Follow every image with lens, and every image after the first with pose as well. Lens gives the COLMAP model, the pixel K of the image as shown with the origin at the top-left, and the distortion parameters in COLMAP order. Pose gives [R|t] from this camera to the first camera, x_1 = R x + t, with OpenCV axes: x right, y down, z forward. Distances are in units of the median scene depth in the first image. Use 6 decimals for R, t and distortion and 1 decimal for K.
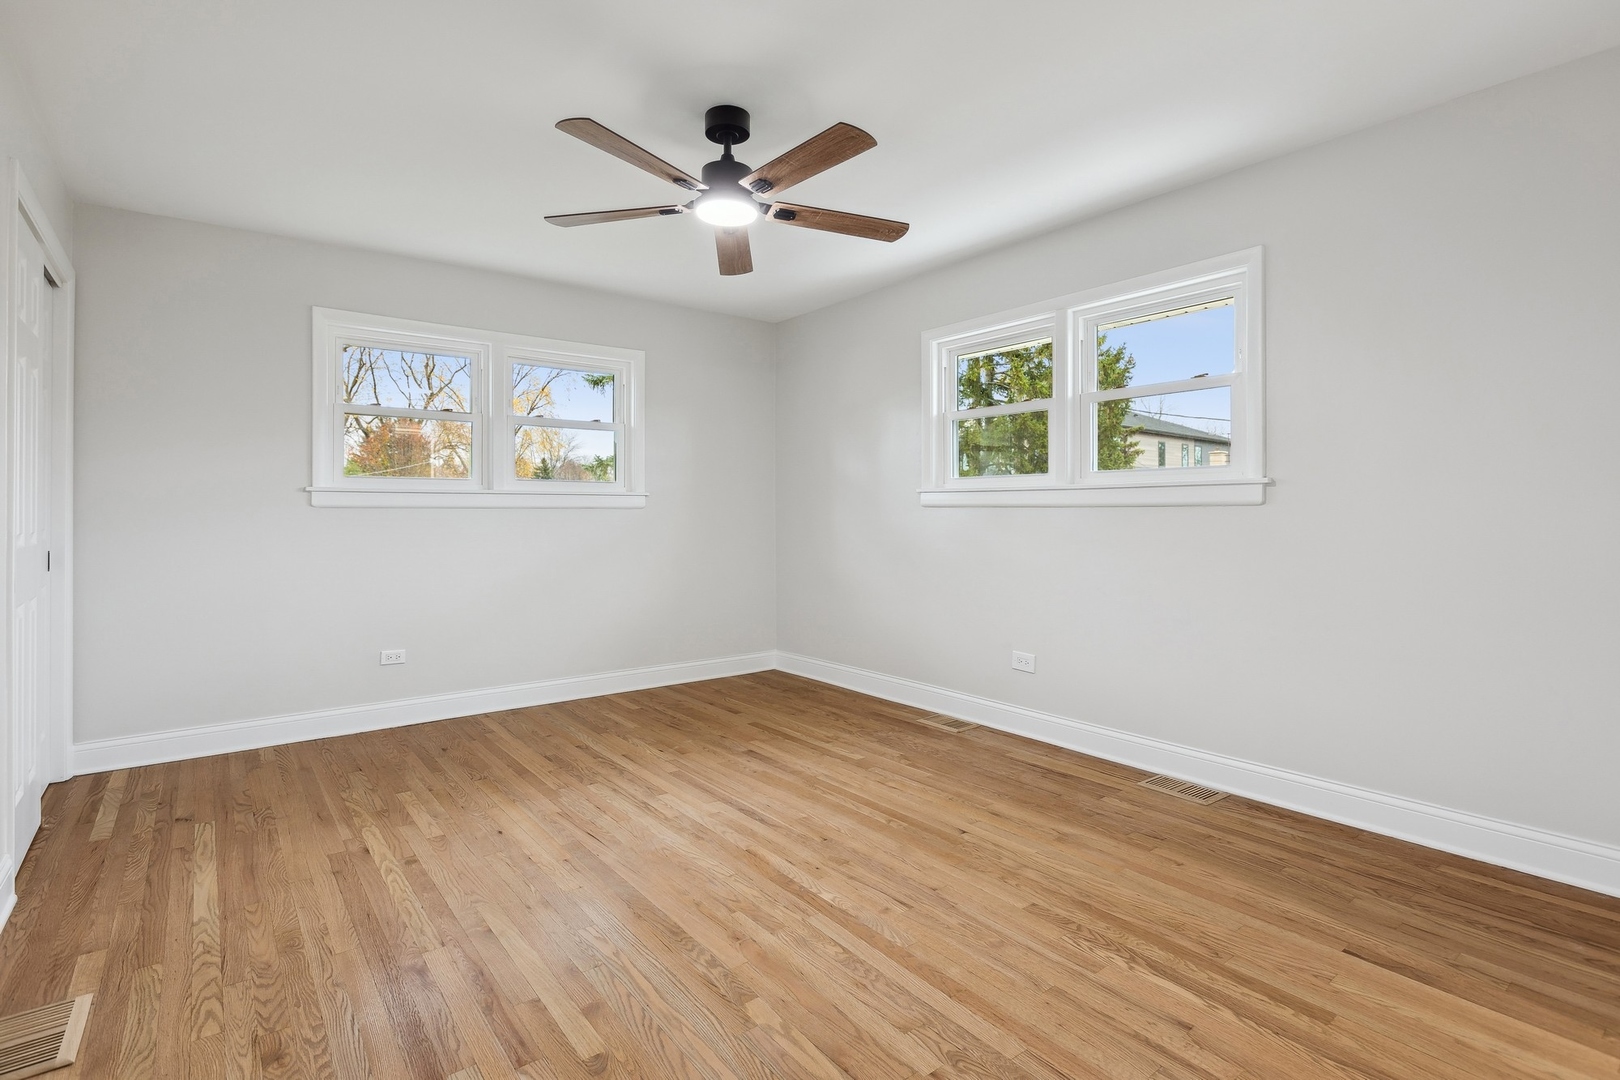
lens RADIAL K [[774.6, 0, 821.1], [0, 774.6, 505.8], [0, 0, 1]] dist [-0.007386, -0.000009]
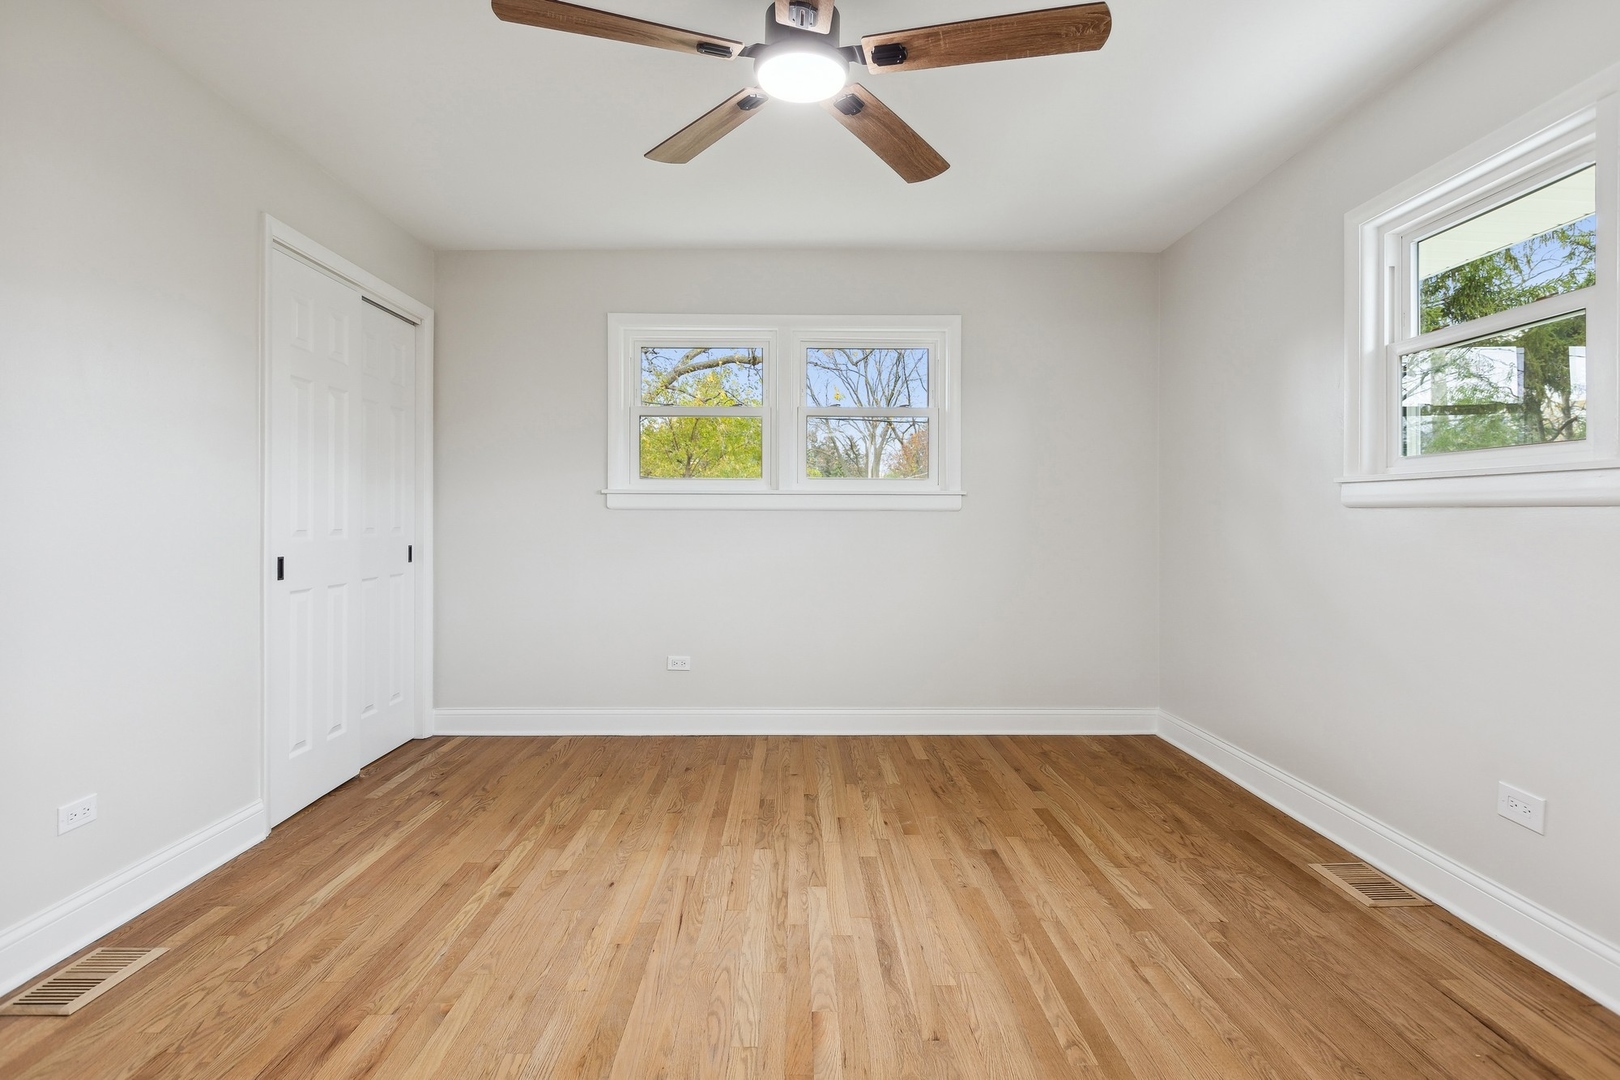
lens RADIAL K [[835.3, 0, 805.8], [0, 835.3, 514.3], [0, 0, 1]] dist [-0.001711, -0.001326]
pose [[0.792867, 0.001584, -0.609393, 0.307050], [0.001044, 0.999992, 0.003957, 0.006218], [0.609394, -0.003774, 0.792859, 0.376404]]
